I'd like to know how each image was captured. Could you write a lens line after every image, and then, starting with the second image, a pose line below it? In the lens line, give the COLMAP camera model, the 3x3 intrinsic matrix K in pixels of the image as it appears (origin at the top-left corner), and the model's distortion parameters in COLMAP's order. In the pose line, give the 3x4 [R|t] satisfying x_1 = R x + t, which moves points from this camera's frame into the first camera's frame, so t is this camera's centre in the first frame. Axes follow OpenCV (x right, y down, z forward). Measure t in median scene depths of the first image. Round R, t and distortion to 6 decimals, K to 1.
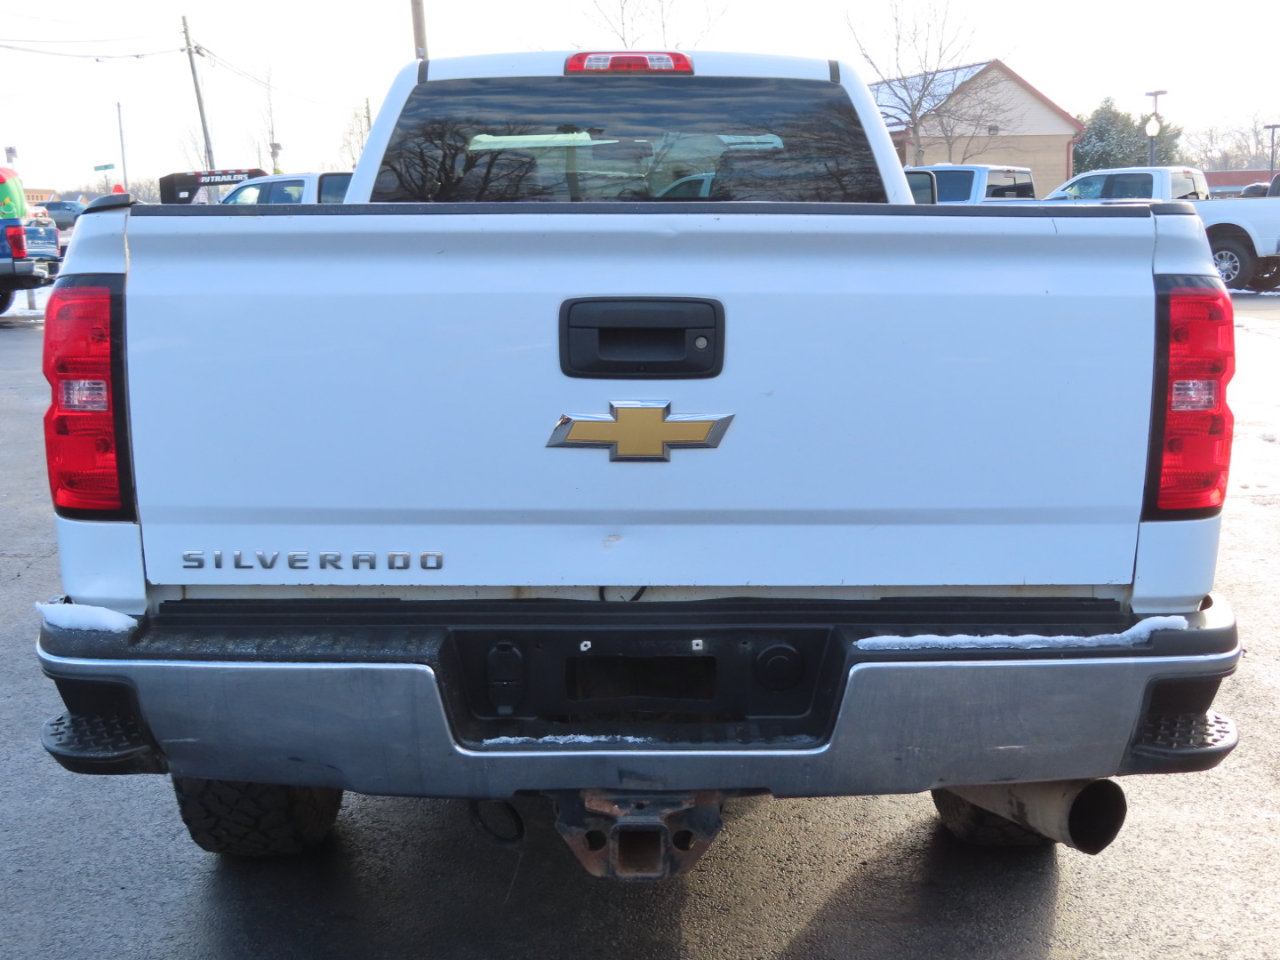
lens RADIAL K [[1778.1, 0, 640.0], [0, 1778.1, 480.0], [0, 0, 1]] dist [-0.095190, -0.018937]
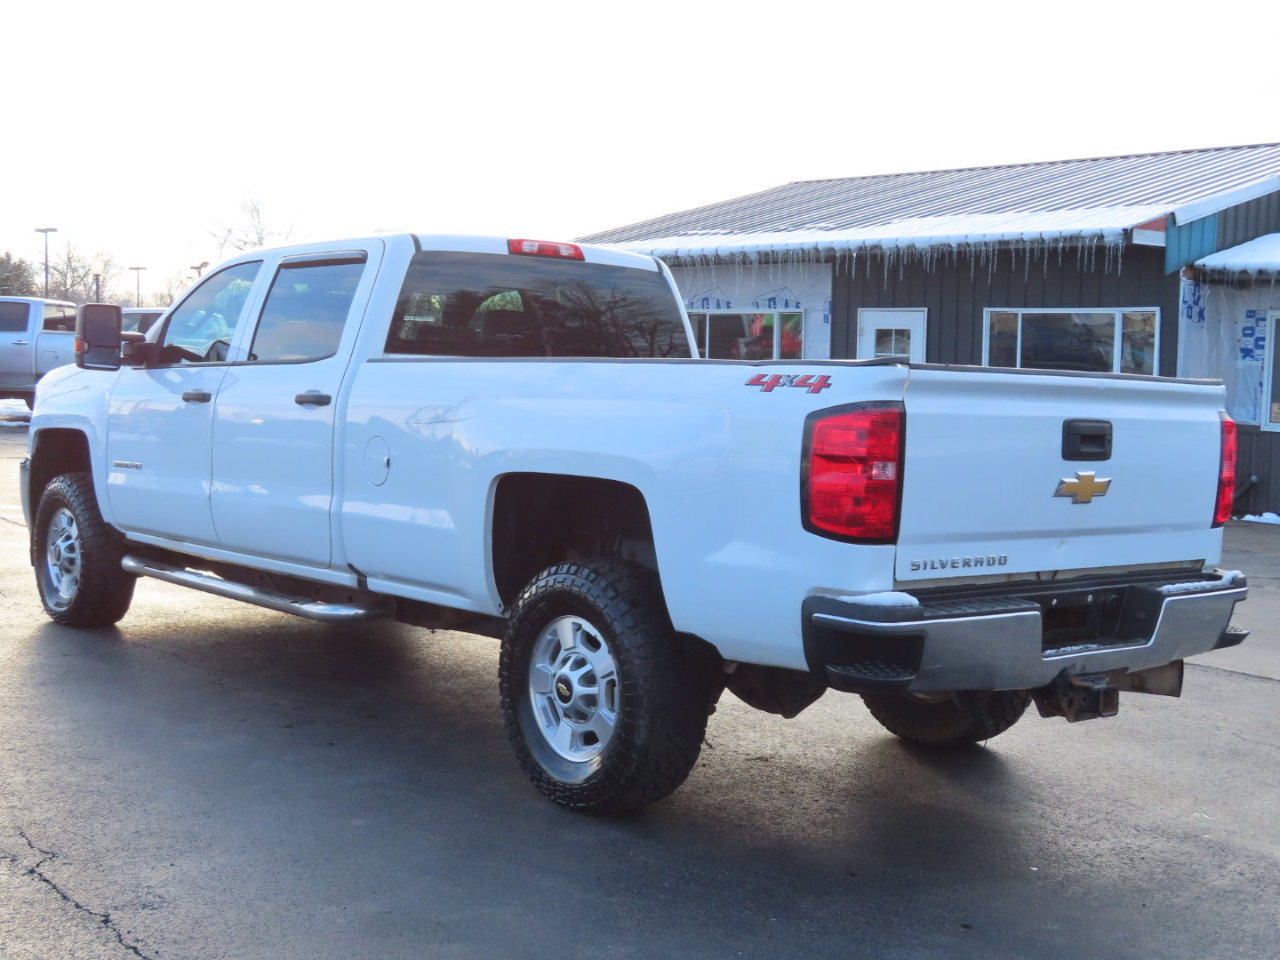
lens RADIAL K [[1778.1, 0, 640.0], [0, 1778.1, 480.0], [0, 0, 1]] dist [-0.095190, -0.018937]
pose [[0.755919, -0.008009, 0.654617, -1.632196], [0.055827, 0.997071, -0.052267, 0.038431], [-0.652281, 0.076055, 0.754152, -0.149911]]
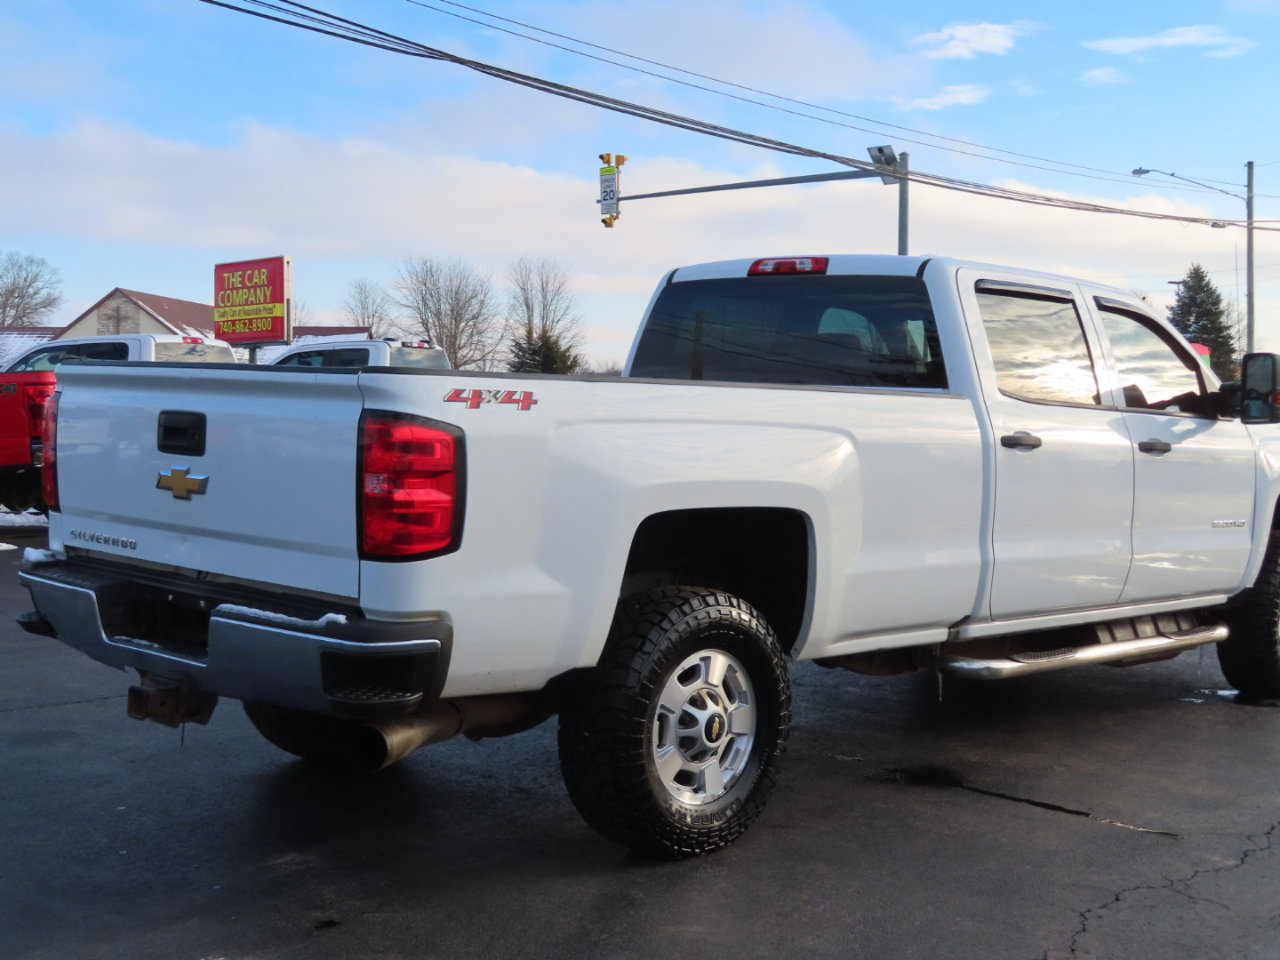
lens RADIAL K [[1877.6, 0, 640.0], [0, 1877.6, 480.0], [0, 0, 1]] dist [-0.033312, -0.017124]
pose [[0.705477, 0.063177, -0.705911, 1.719654], [-0.134823, 0.989794, -0.046157, -0.004067], [0.695791, 0.127736, 0.706795, -0.057863]]
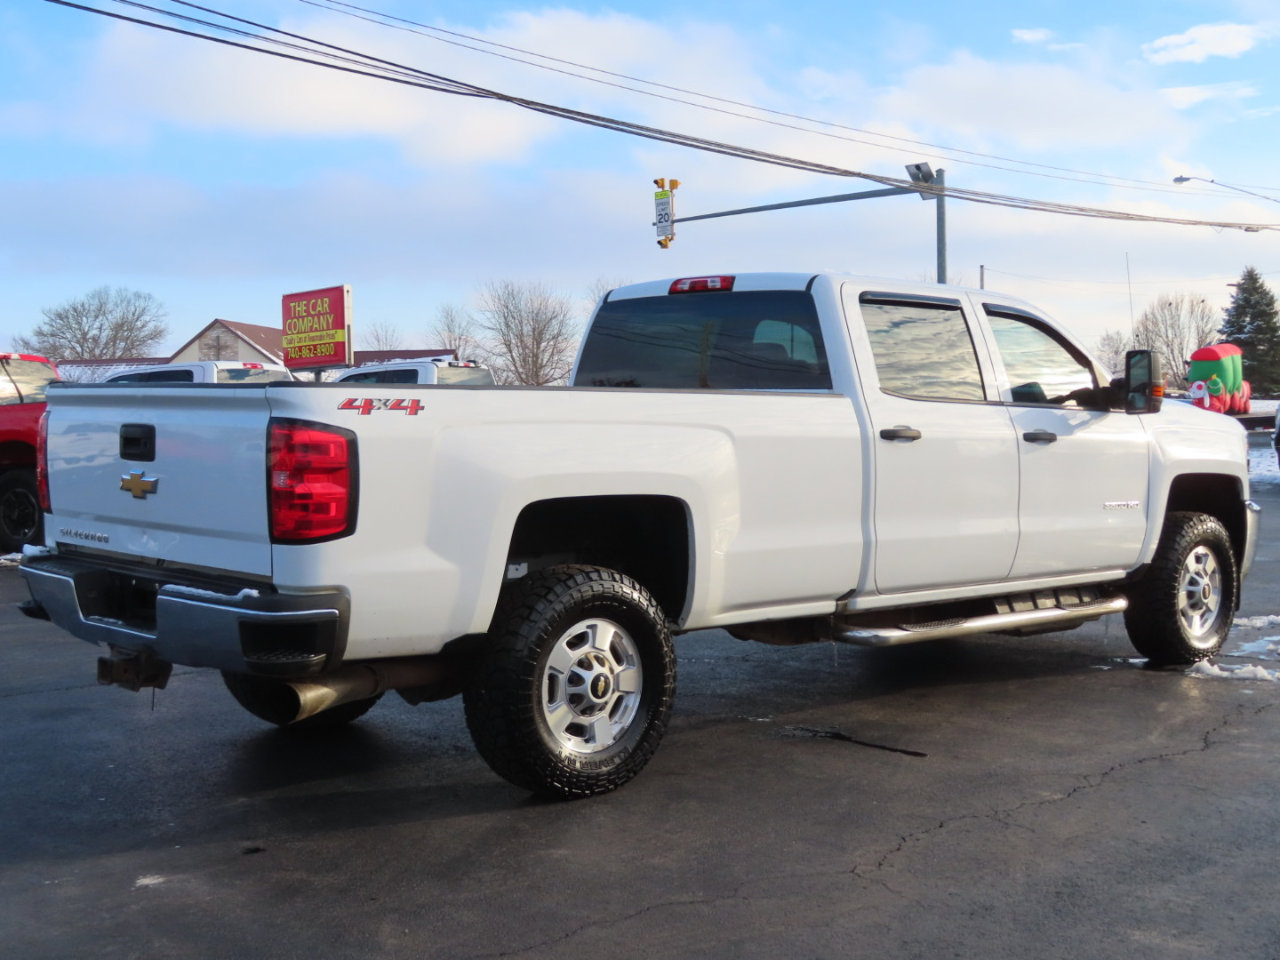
lens RADIAL K [[1822.7, 0, 640.0], [0, 1822.7, 480.0], [0, 0, 1]] dist [-0.064928, 0.042570]
pose [[0.668006, 0.042301, -0.742953, 2.080547], [-0.114002, 0.992415, -0.045997, -0.000130], [0.735372, 0.115425, 0.667761, -0.049885]]
